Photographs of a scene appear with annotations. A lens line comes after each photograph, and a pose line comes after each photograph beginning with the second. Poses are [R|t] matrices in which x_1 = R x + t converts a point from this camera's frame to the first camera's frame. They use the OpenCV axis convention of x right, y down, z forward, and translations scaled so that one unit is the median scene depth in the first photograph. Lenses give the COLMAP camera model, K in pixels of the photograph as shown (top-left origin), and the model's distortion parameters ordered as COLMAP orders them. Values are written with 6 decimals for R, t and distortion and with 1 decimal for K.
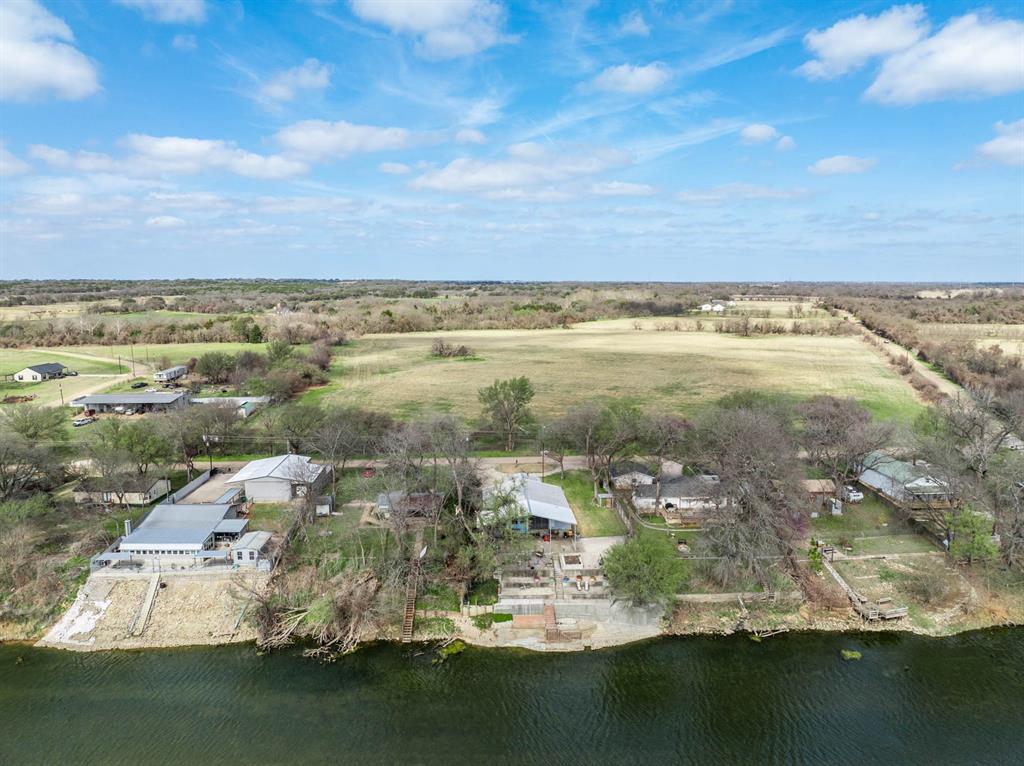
lens RADIAL K [[726.0, 0, 512.0], [0, 726.0, 383.0], [0, 0, 1]] dist [-0.037355, 0.002968]
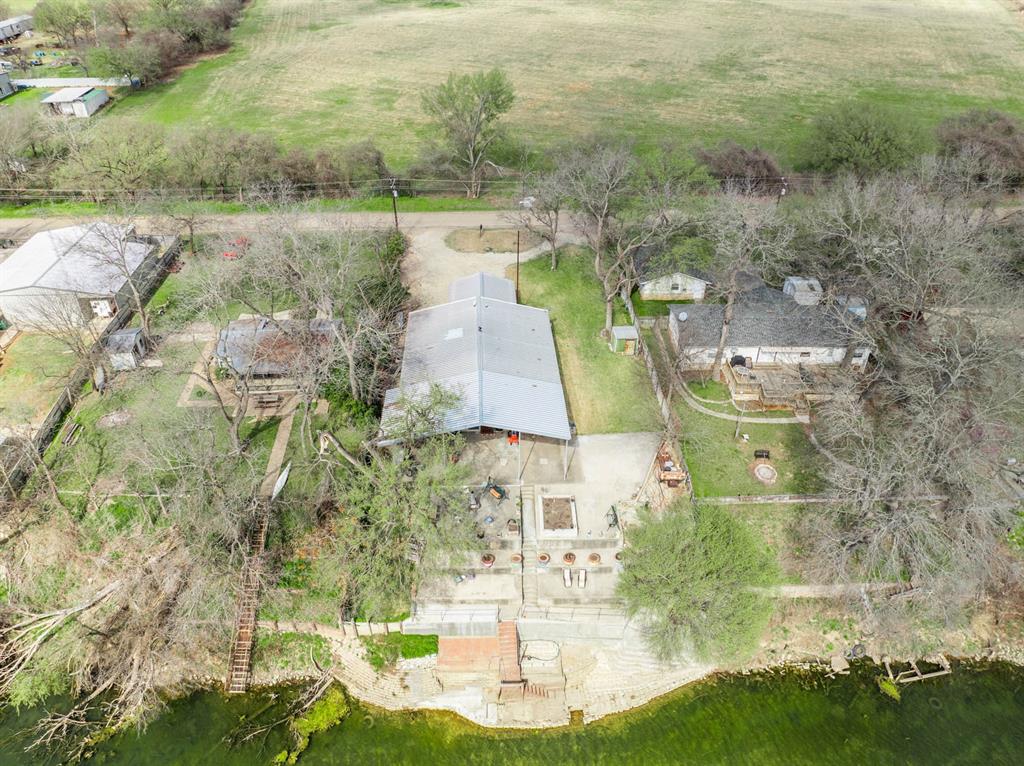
lens RADIAL K [[726.0, 0, 512.0], [0, 726.0, 383.0], [0, 0, 1]] dist [-0.037355, 0.002968]
pose [[0.999903, 0.013430, 0.003701, 0.048210], [-0.013627, 0.887796, 0.460035, -0.084324], [0.002892, -0.460041, 0.887893, 0.594931]]
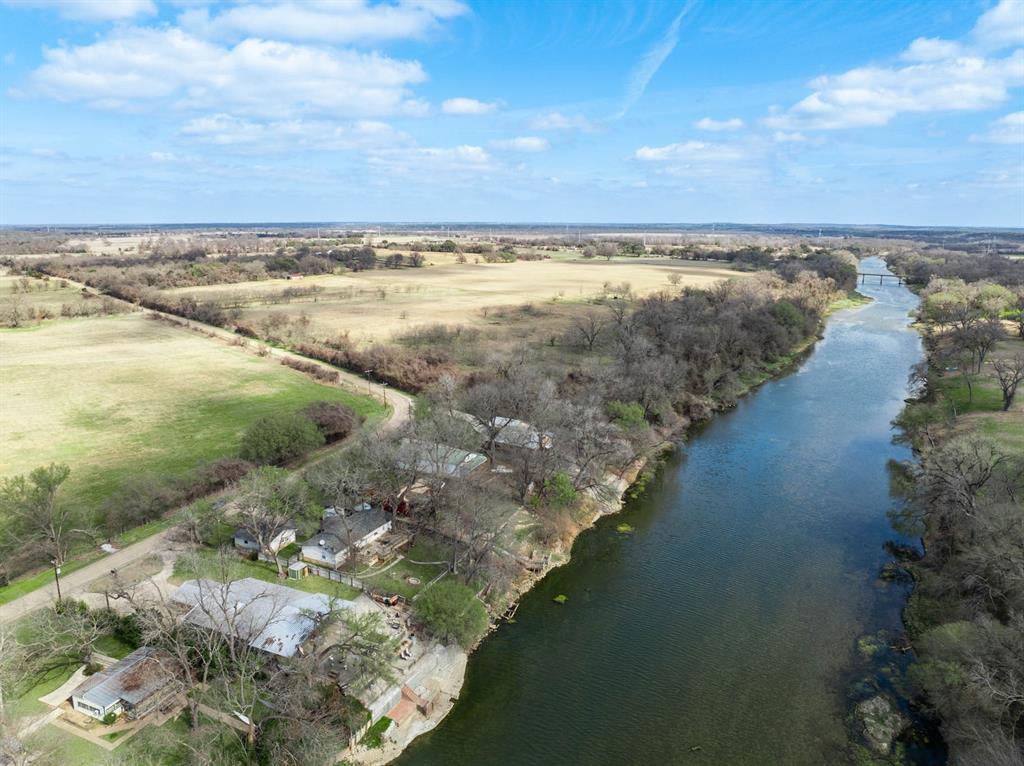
lens RADIAL K [[726.0, 0, 512.0], [0, 726.0, 383.0], [0, 0, 1]] dist [-0.037355, 0.002968]
pose [[0.451020, -0.191180, 0.871798, -0.663367], [0.119884, 0.980914, 0.153087, -0.243521], [-0.884426, 0.035469, 0.465331, 0.362628]]
